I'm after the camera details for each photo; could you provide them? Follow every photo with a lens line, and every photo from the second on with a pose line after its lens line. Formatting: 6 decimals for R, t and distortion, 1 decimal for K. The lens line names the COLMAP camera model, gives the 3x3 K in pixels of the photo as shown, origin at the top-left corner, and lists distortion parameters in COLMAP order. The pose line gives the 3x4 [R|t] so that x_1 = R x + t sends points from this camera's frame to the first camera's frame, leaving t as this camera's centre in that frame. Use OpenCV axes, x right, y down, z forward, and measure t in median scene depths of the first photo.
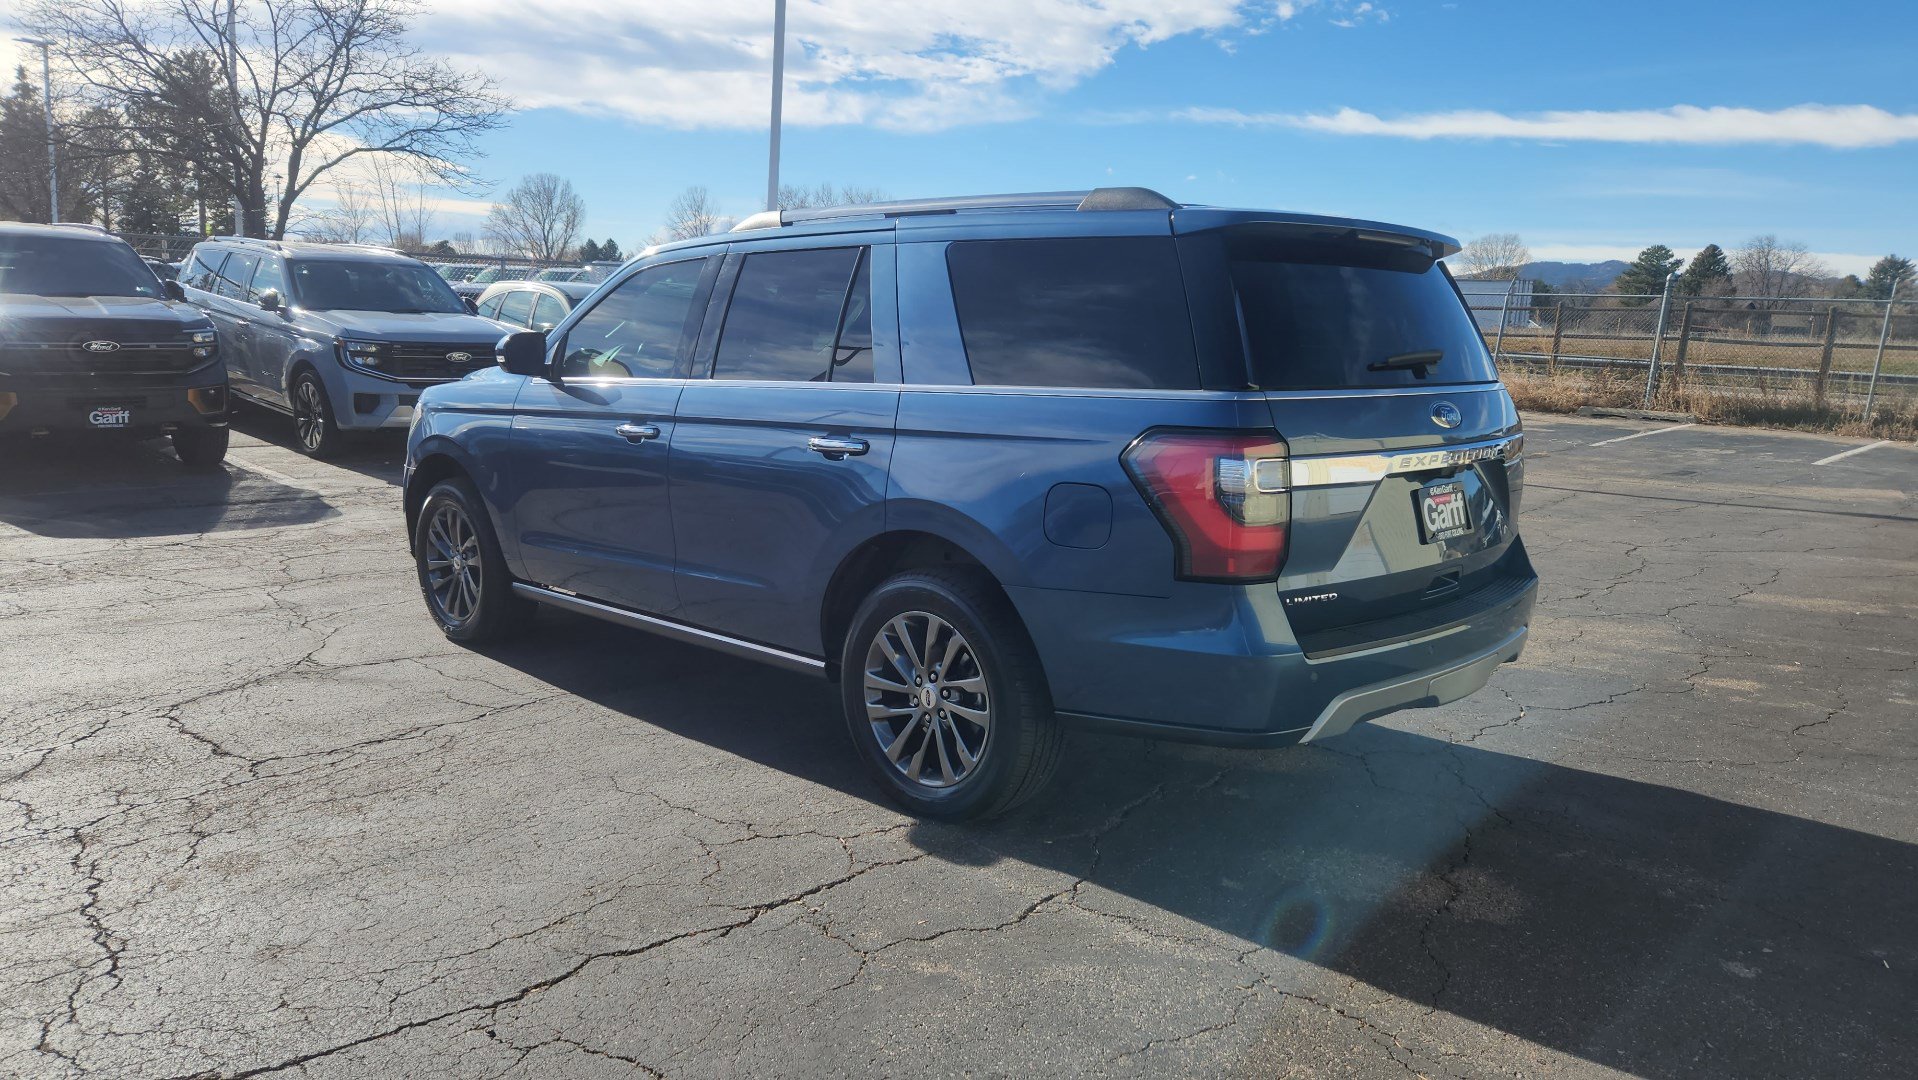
lens RADIAL K [[1302.3, 0, 939.0], [0, 1302.3, 558.6], [0, 0, 1]] dist [0.061127, -0.023998]
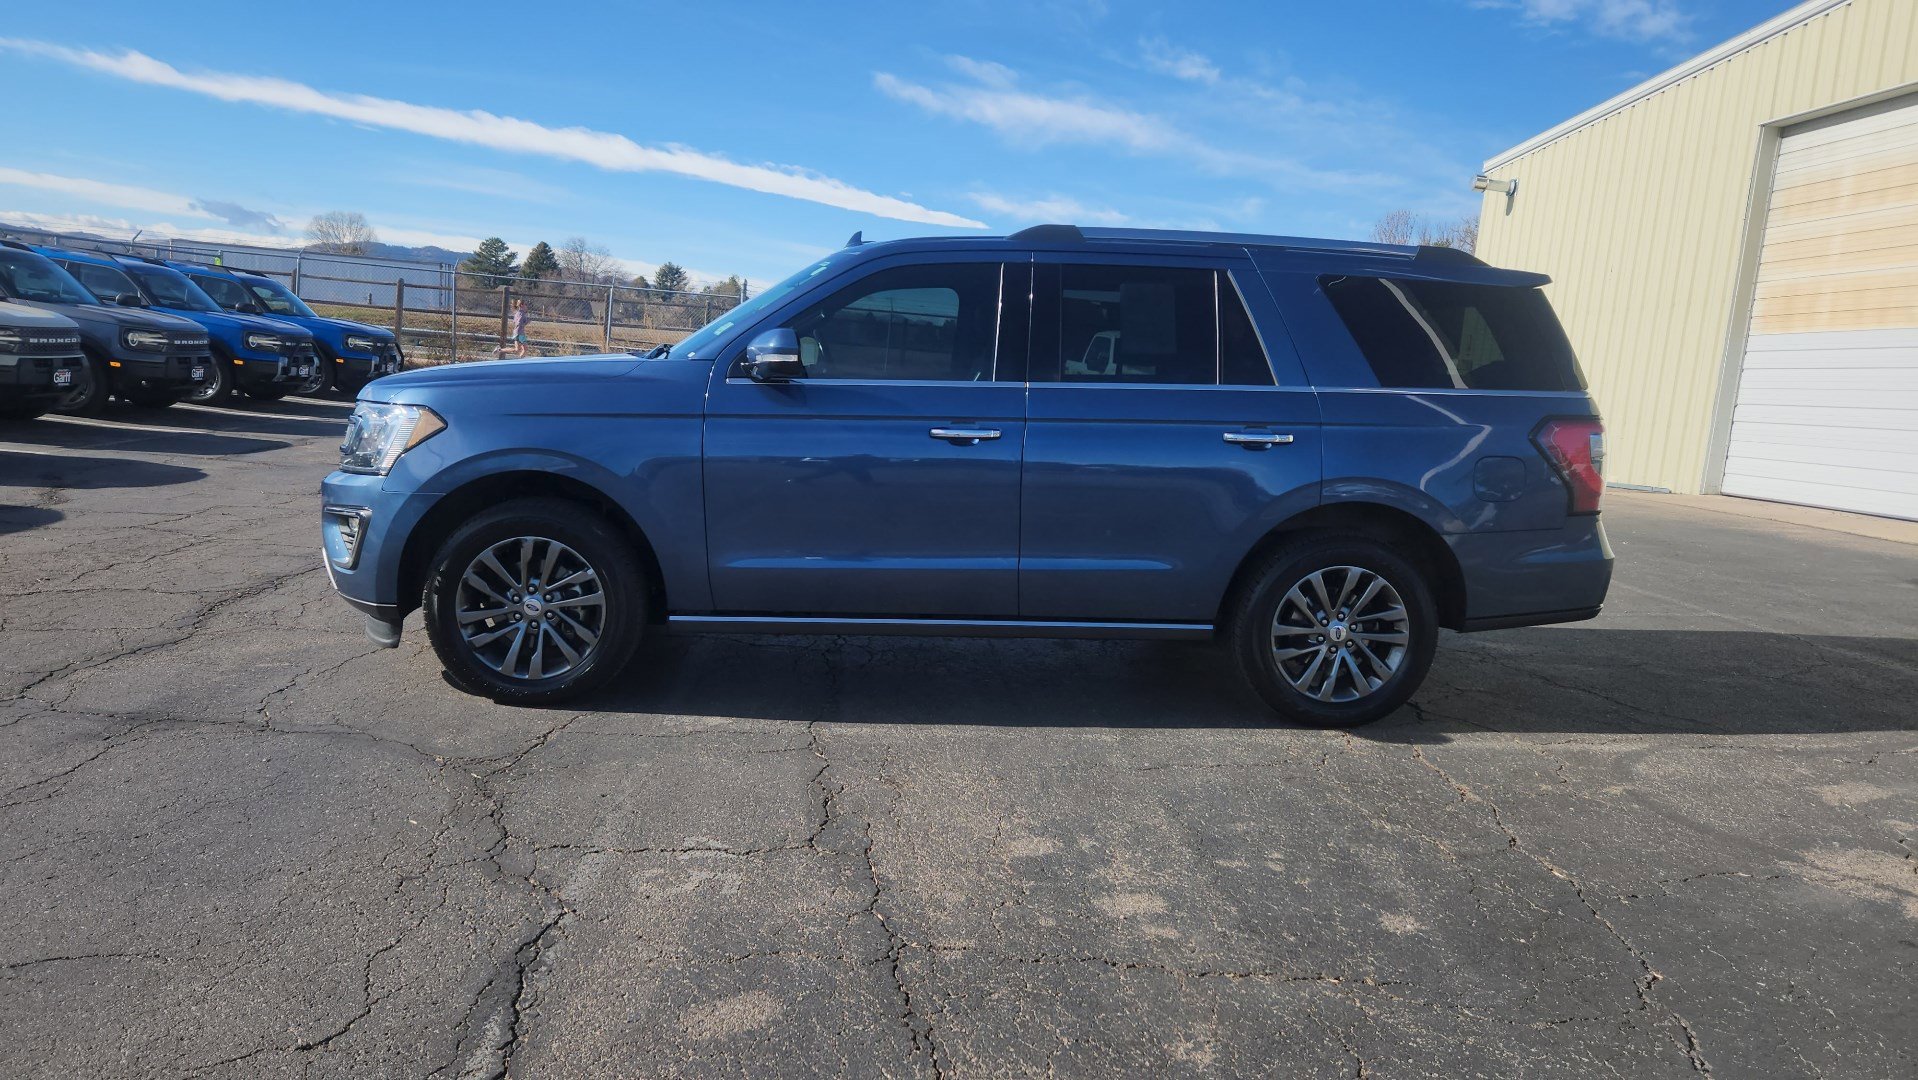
lens RADIAL K [[1283.1, 0, 943.9], [0, 1283.1, 542.5], [0, 0, 1]] dist [0.068799, -0.050992]
pose [[0.668997, -0.097606, 0.736828, -0.156274], [0.092773, 0.994553, 0.047515, -0.010201], [-0.737453, 0.036570, 0.674408, 0.056096]]
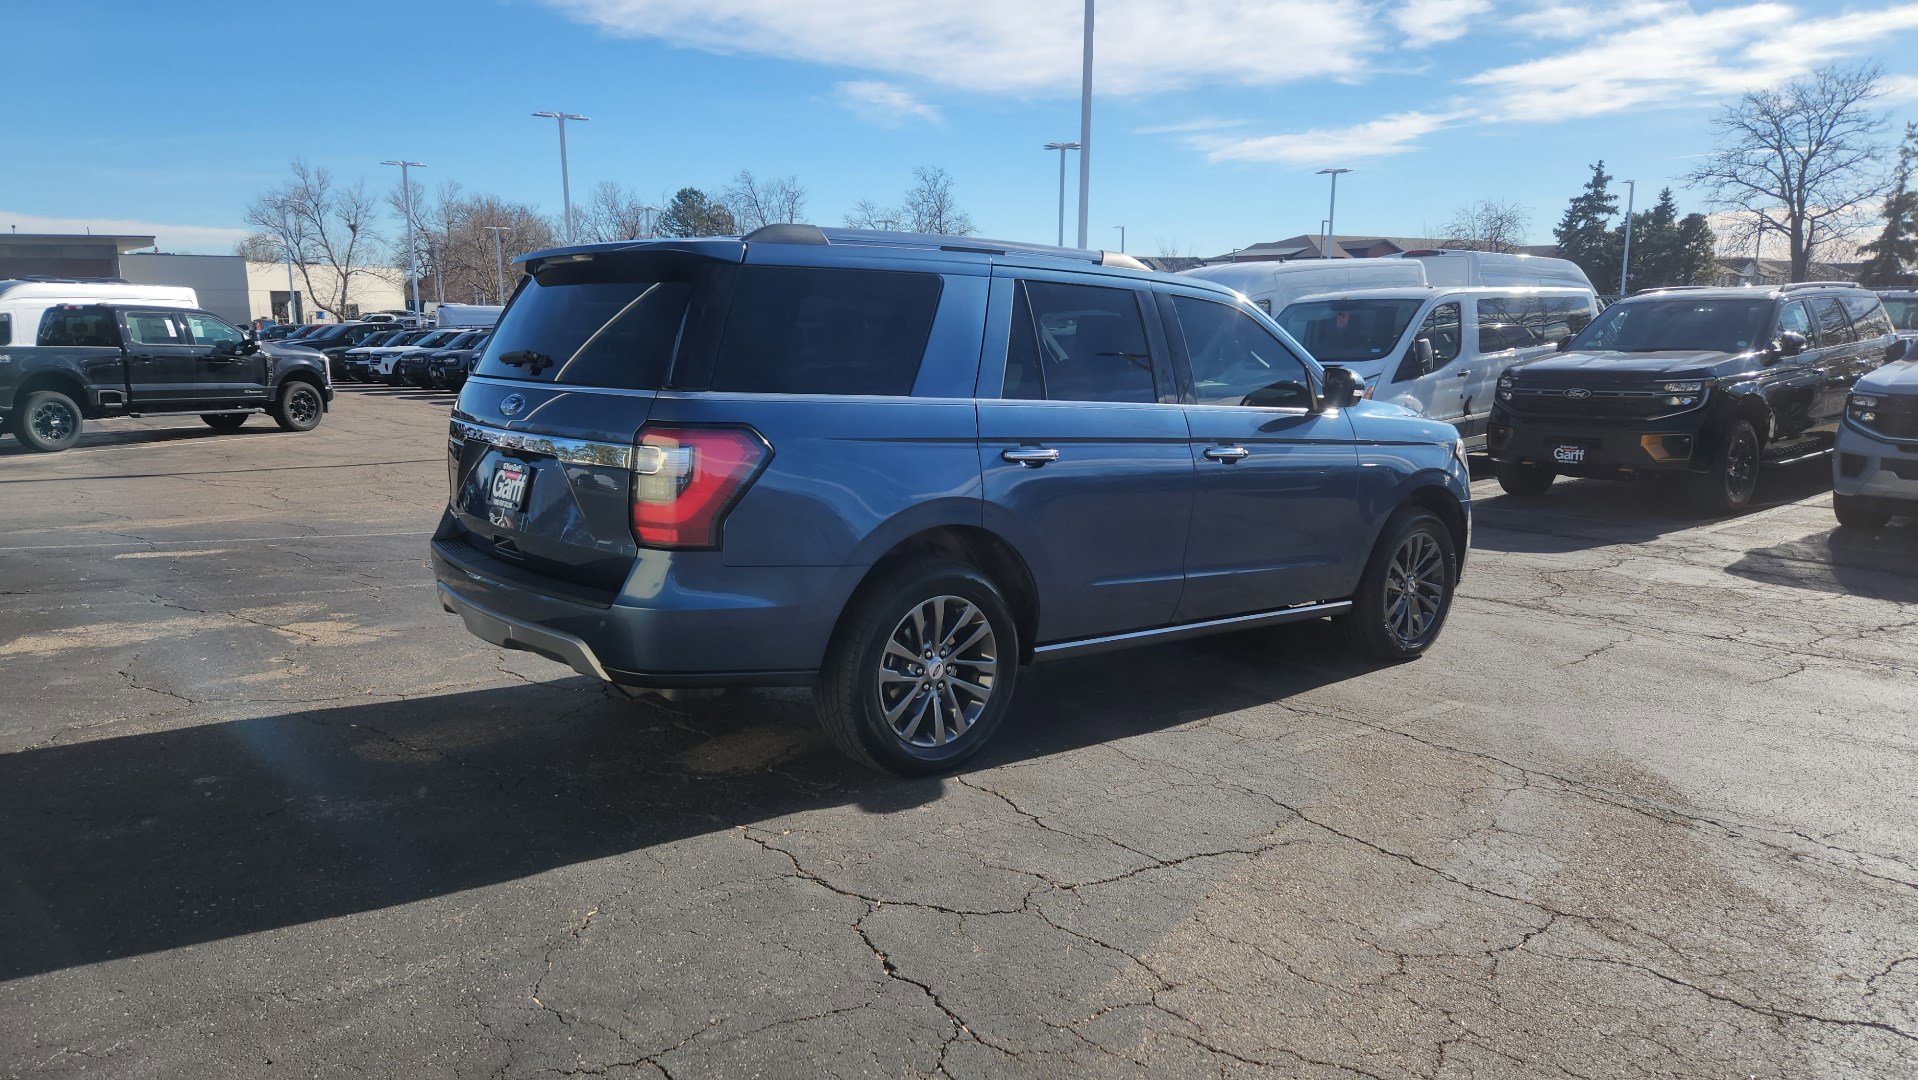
lens RADIAL K [[1277.6, 0, 931.6], [0, 1277.6, 563.9], [0, 0, 1]] dist [0.067720, -0.049909]
pose [[-0.118232, 0.137411, -0.983432, 0.185815], [-0.190141, 0.968920, 0.158243, -0.027857], [0.974611, 0.205701, -0.088430, 0.185050]]
